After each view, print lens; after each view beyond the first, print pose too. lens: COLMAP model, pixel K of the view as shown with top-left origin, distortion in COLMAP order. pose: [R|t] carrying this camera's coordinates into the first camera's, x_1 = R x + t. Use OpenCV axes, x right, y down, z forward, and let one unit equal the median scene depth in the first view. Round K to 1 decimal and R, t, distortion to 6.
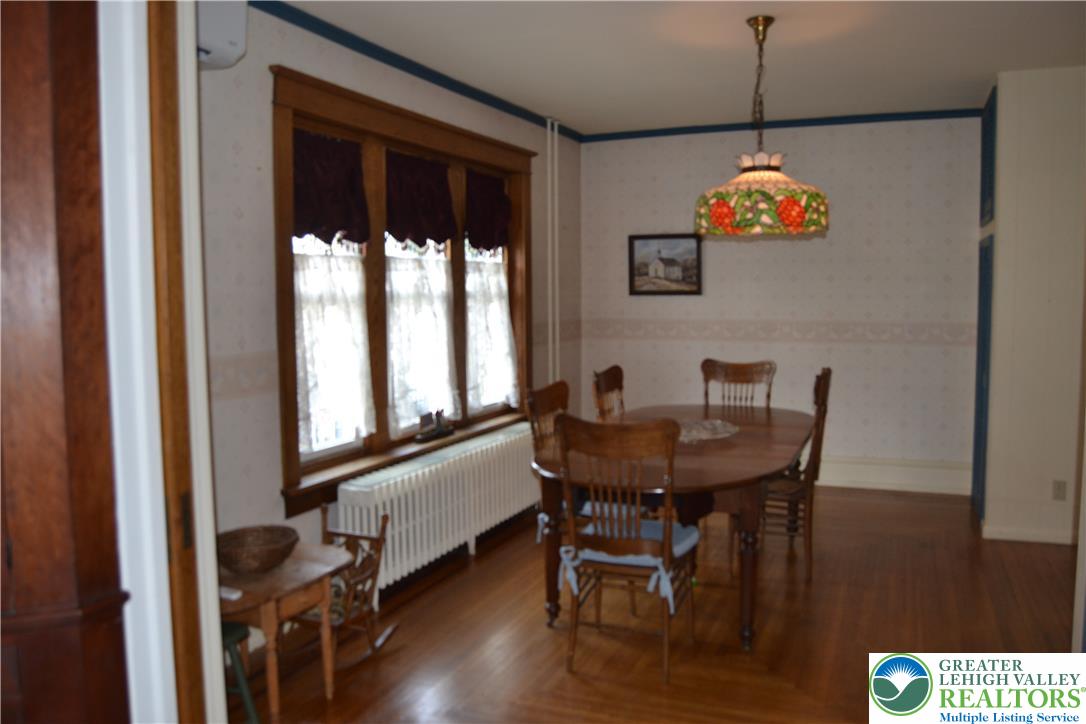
lens RADIAL K [[881.1, 0, 540.9], [0, 881.1, 359.1], [0, 0, 1]] dist [-0.099839, 0.052896]
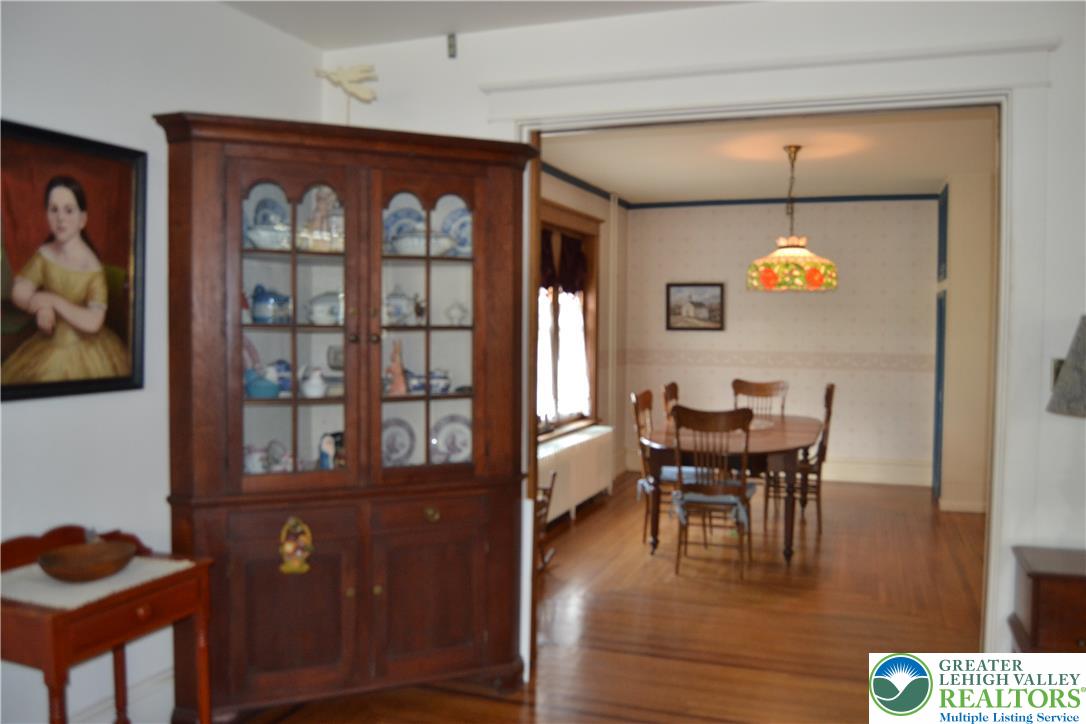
lens RADIAL K [[881.1, 0, 546.1], [0, 881.1, 362.9], [0, 0, 1]] dist [-0.099839, 0.052896]
pose [[0.998988, 0.010883, 0.043640, -0.153148], [-0.009371, 0.999354, -0.034705, 0.023714], [-0.043989, 0.034261, 0.998444, -0.308514]]
